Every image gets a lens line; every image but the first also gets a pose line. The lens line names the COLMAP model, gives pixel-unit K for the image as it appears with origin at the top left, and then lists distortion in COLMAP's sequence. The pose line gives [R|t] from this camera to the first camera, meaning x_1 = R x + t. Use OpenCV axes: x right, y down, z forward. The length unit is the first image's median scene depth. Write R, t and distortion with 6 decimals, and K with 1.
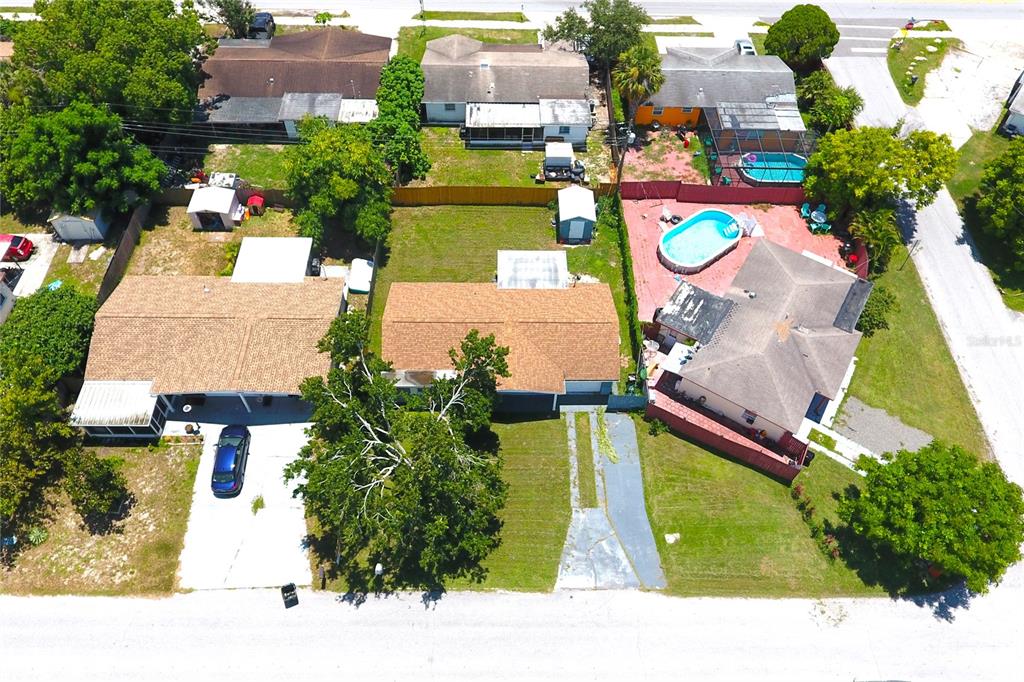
lens RADIAL K [[723.6, 0, 515.2], [0, 723.6, 337.7], [0, 0, 1]] dist [-0.003180, -0.000171]
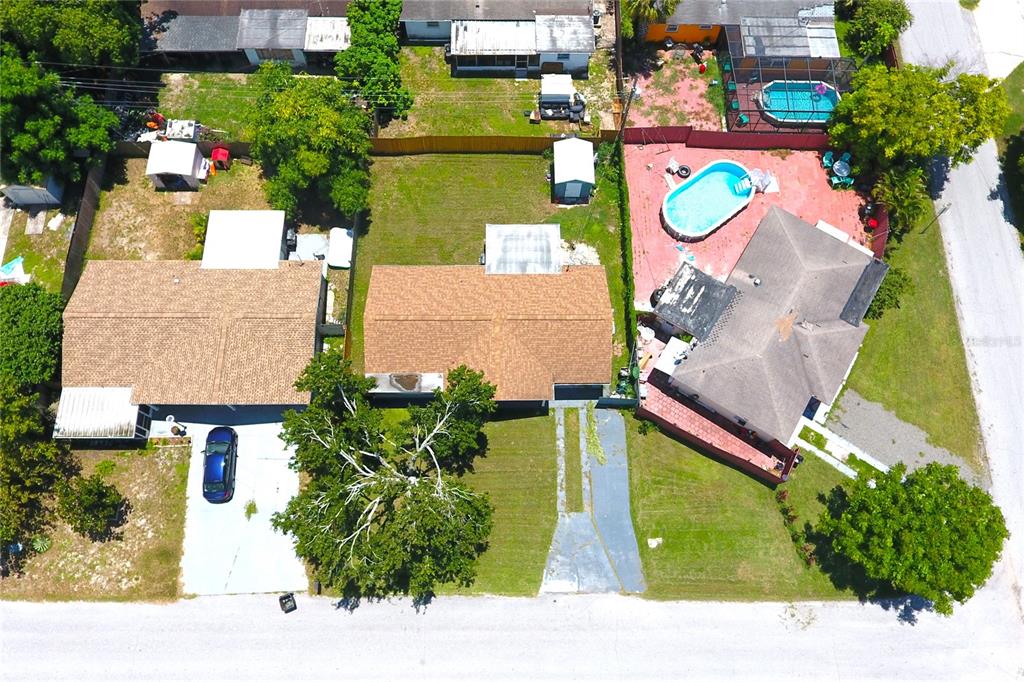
lens RADIAL K [[723.6, 0, 513.7], [0, 723.6, 338.7], [0, 0, 1]] dist [-0.003180, -0.000171]
pose [[0.999941, 0.004274, -0.009963, 0.021870], [-0.001339, 0.960675, 0.277673, -0.247076], [0.010758, -0.277643, 0.960624, 0.076302]]
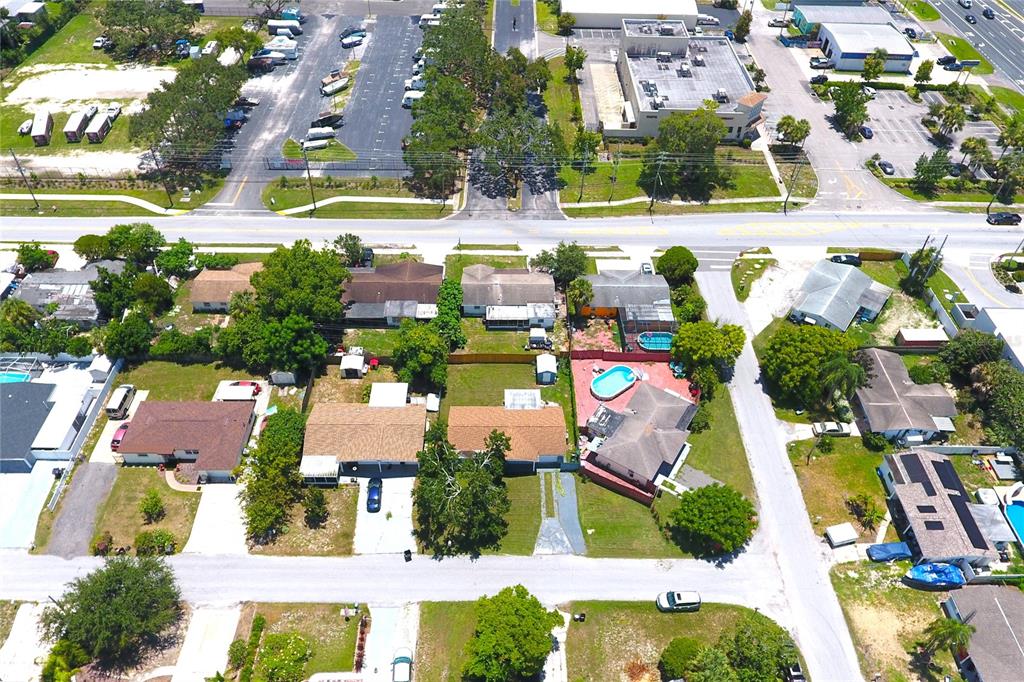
lens RADIAL K [[723.6, 0, 516.9], [0, 723.6, 335.5], [0, 0, 1]] dist [-0.003180, -0.000171]
pose [[0.999984, -0.002681, 0.004903, -0.000845], [0.003430, 0.987121, -0.159942, 0.047908], [-0.004411, 0.159956, 0.987114, -0.957726]]
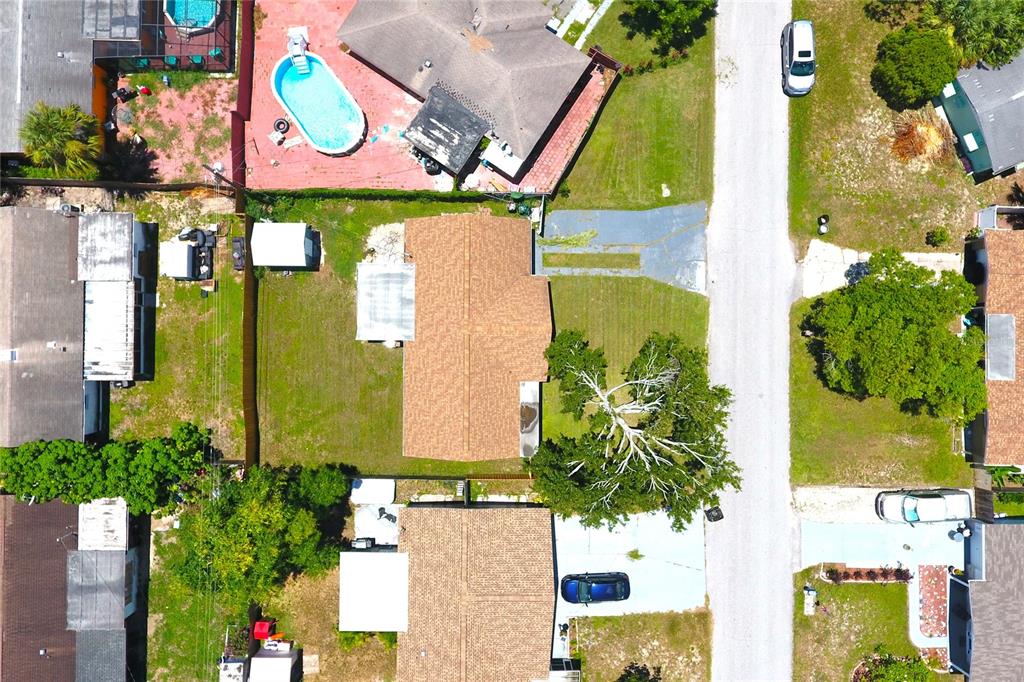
lens RADIAL K [[723.6, 0, 518.0], [0, 723.6, 334.8], [0, 0, 1]] dist [-0.003180, -0.000171]
pose [[0.022785, -0.999706, -0.008234, -0.006556], [0.799031, 0.013260, 0.601144, -0.514568], [-0.600858, -0.020276, 0.799098, 0.186796]]
